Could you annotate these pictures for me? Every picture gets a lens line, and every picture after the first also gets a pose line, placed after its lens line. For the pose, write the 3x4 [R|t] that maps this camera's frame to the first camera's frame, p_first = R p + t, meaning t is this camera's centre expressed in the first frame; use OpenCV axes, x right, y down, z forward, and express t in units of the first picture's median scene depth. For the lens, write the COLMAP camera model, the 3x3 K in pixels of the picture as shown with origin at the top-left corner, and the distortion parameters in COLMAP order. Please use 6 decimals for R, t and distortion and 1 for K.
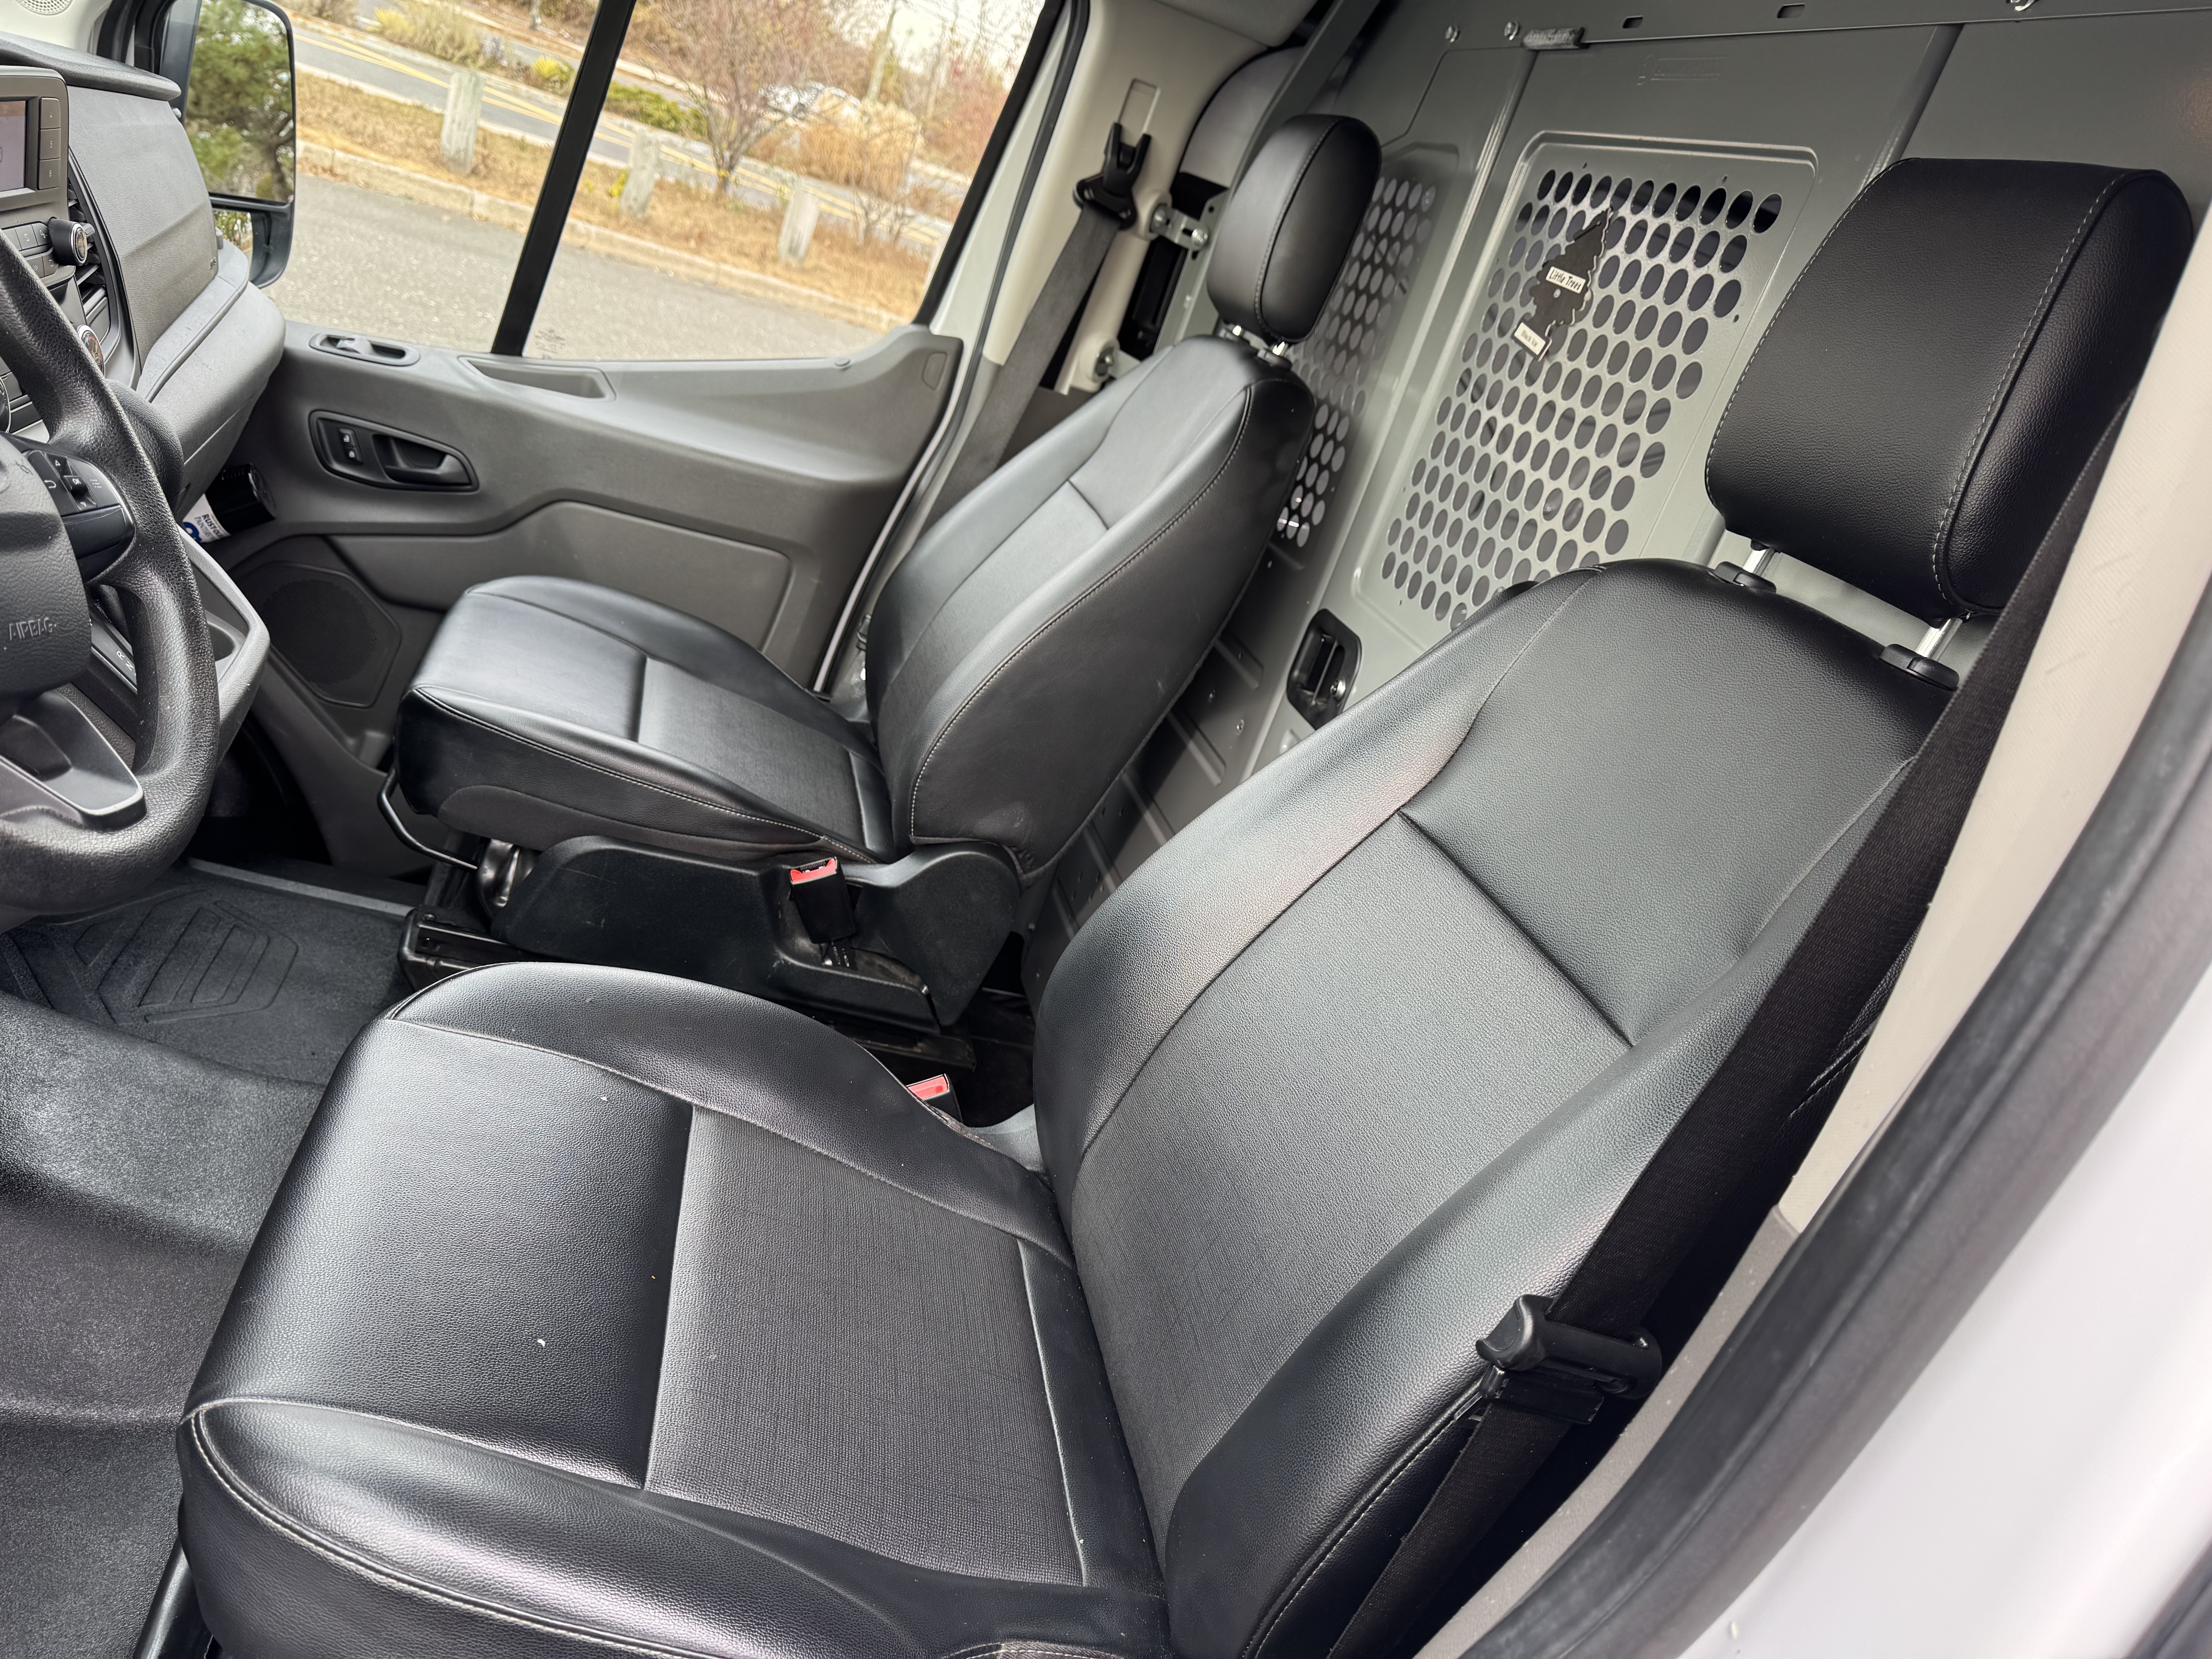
lens RADIAL K [[1570.1, 0, 1106.0], [0, 1570.1, 829.5], [0, 0, 1]] dist [0.040338, -0.035575]
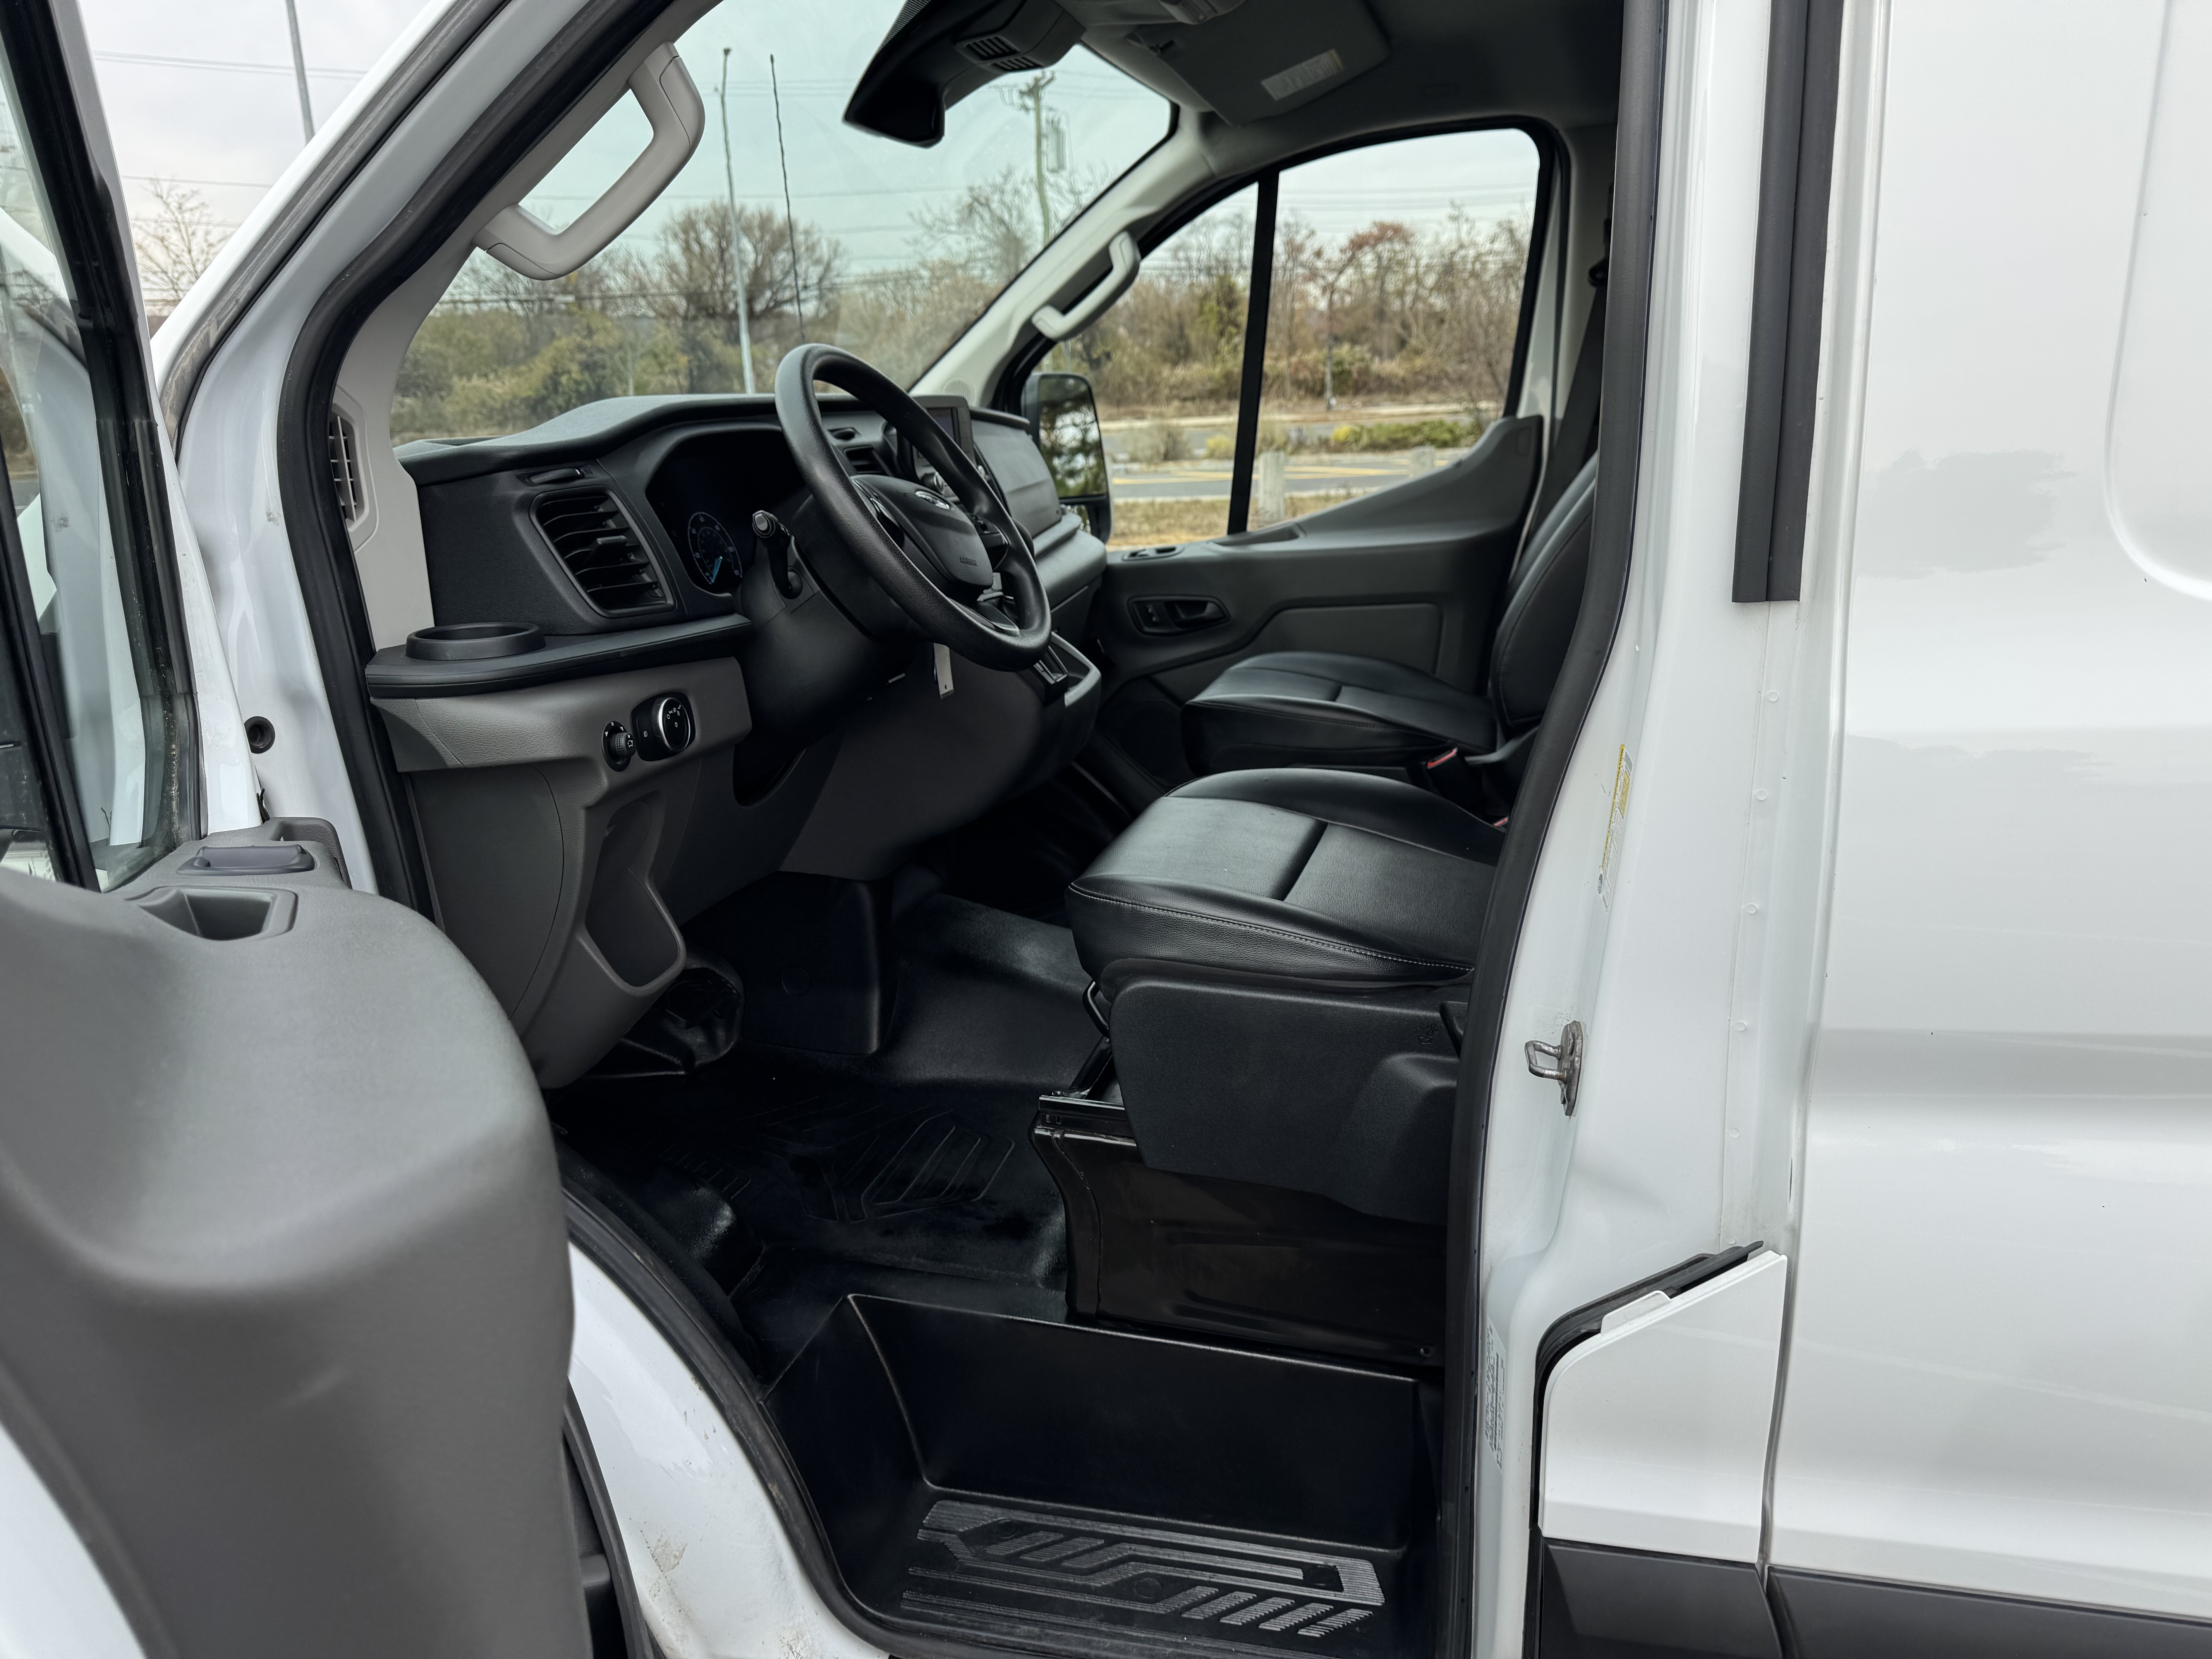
lens RADIAL K [[1576.3, 0, 1100.5], [0, 1576.3, 892.1], [0, 0, 1]] dist [-0.000614, -0.002152]
pose [[0.835584, -0.202305, -0.510757, 0.233029], [0.128063, 0.975841, -0.177013, 0.317501], [0.534228, 0.082500, 0.841305, -0.330818]]
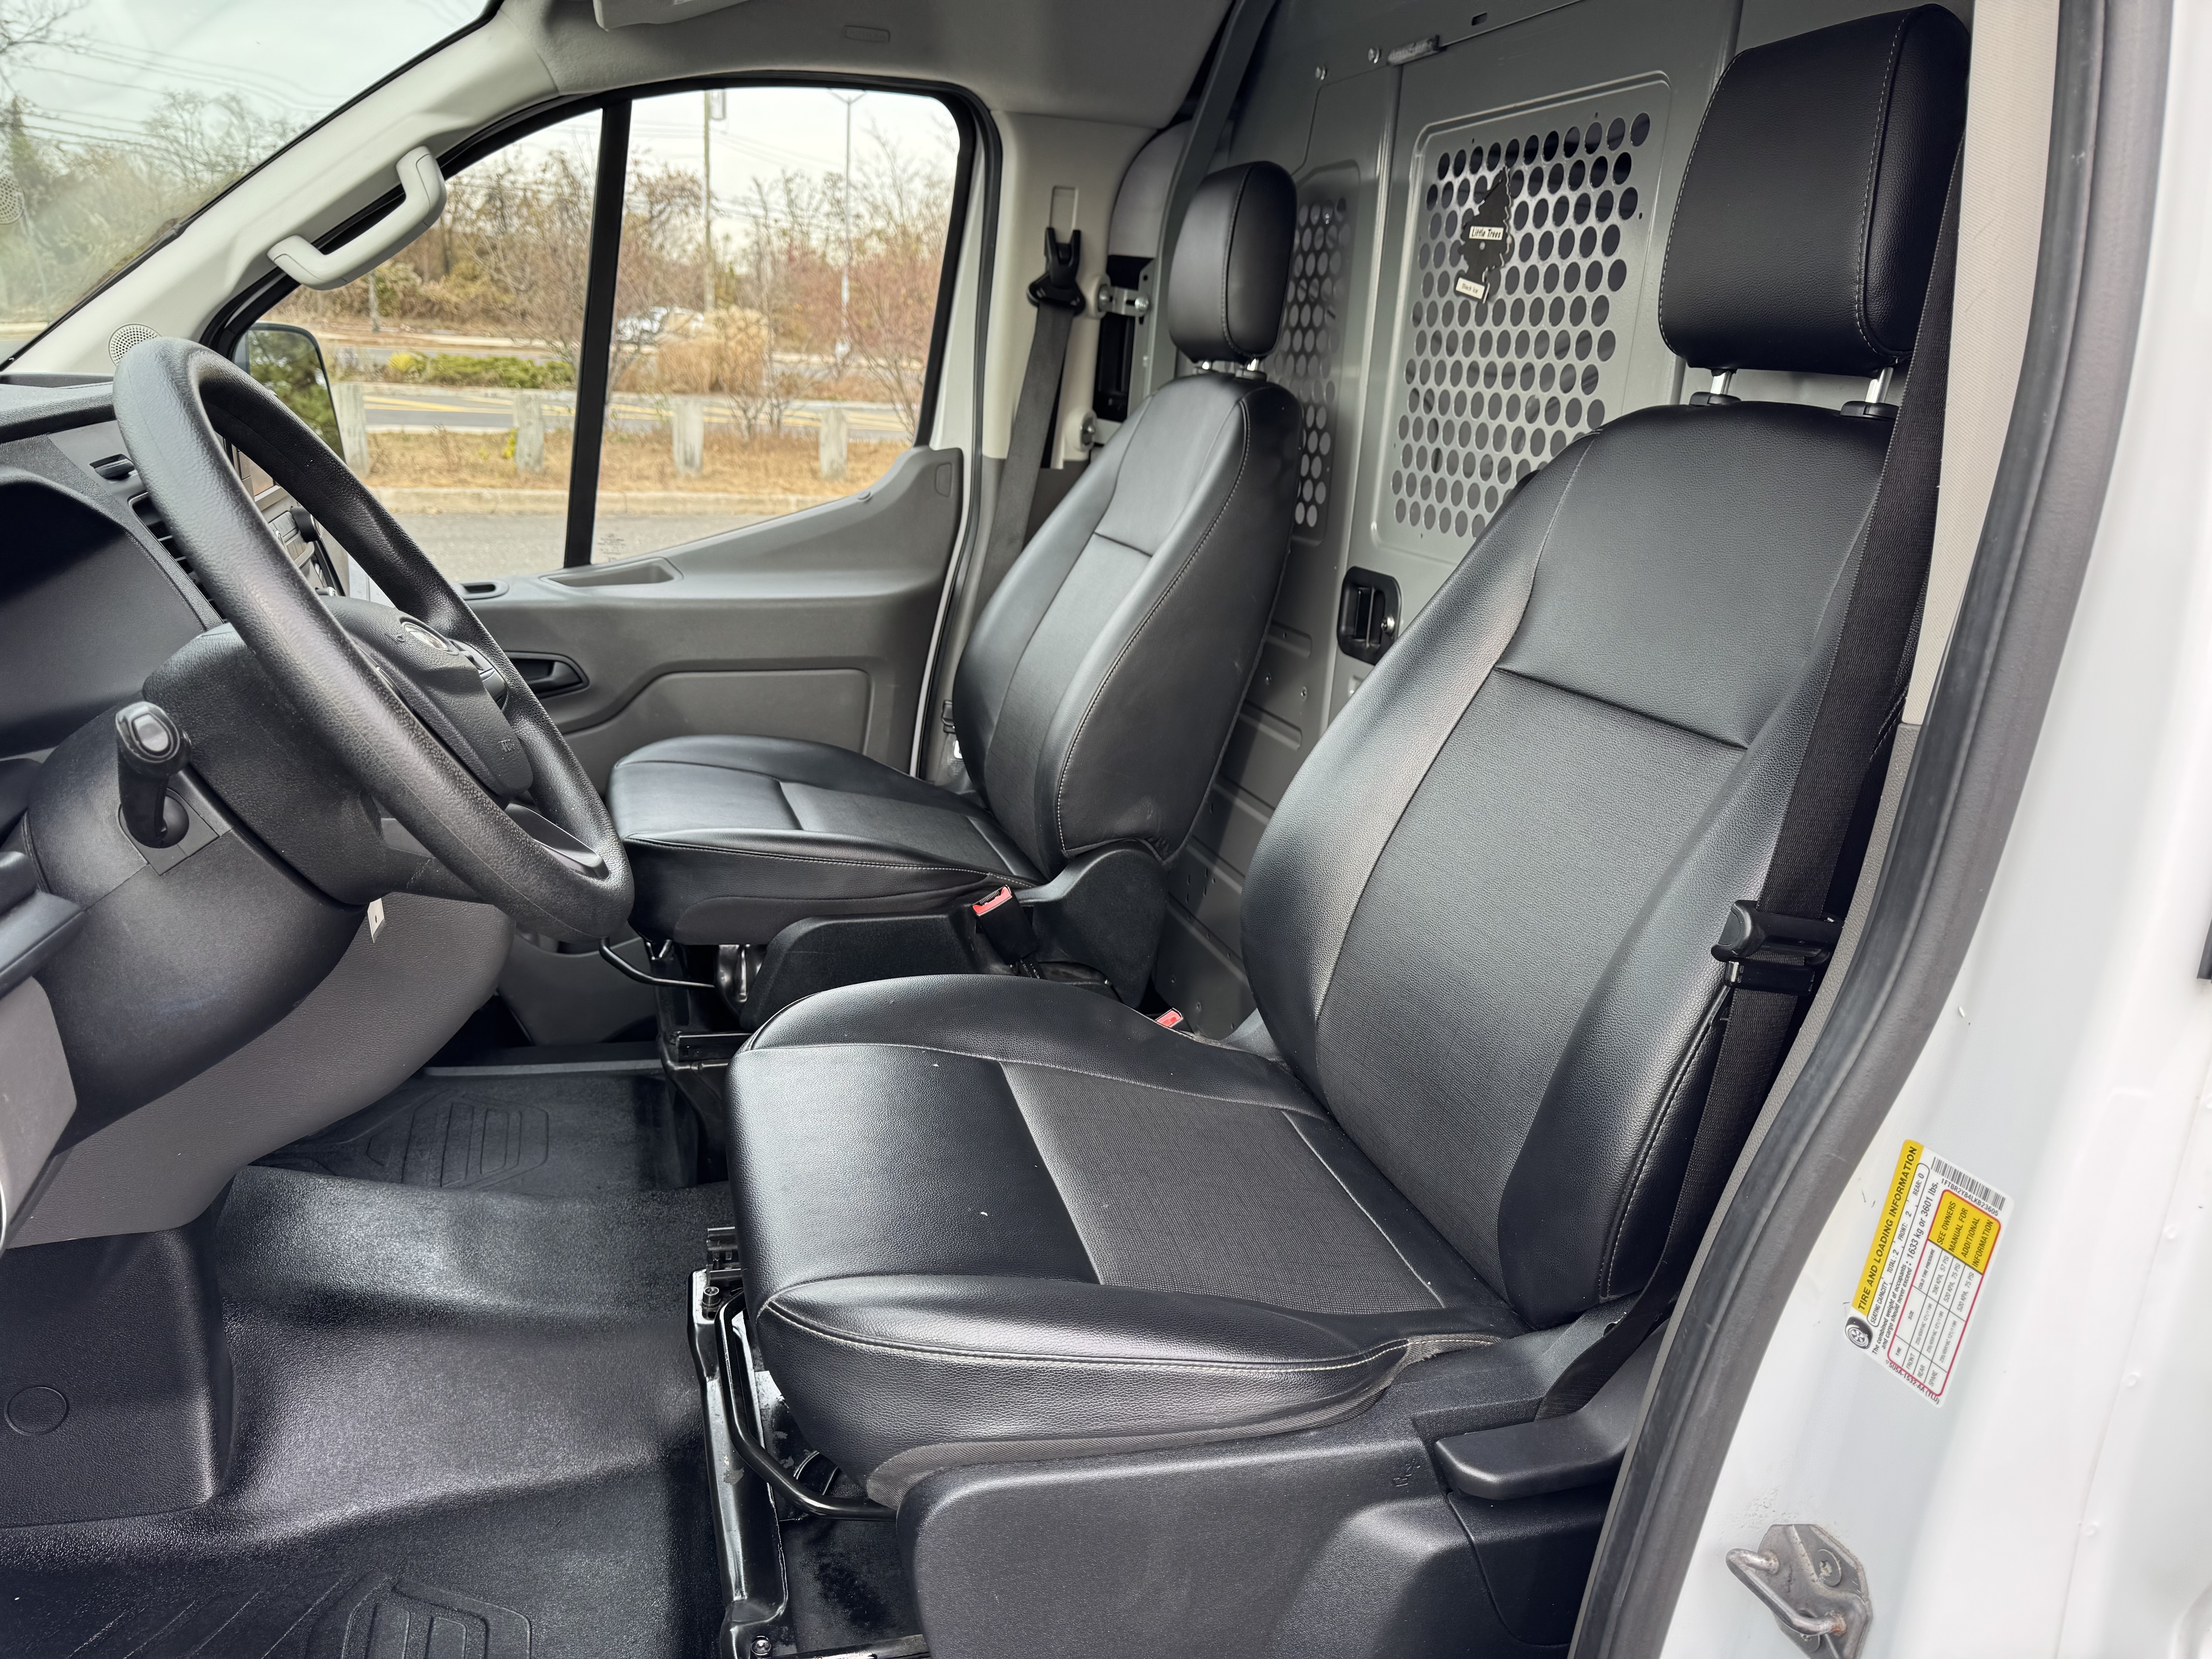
lens RADIAL K [[1559.1, 0, 1119.1], [0, 1559.1, 836.5], [0, 0, 1]] dist [0.098405, -0.142861]
pose [[0.962229, -0.271701, 0.017145, -0.091315], [0.272241, 0.960347, -0.060154, 0.066114], [-0.000121, 0.062549, 0.998042, -0.126634]]
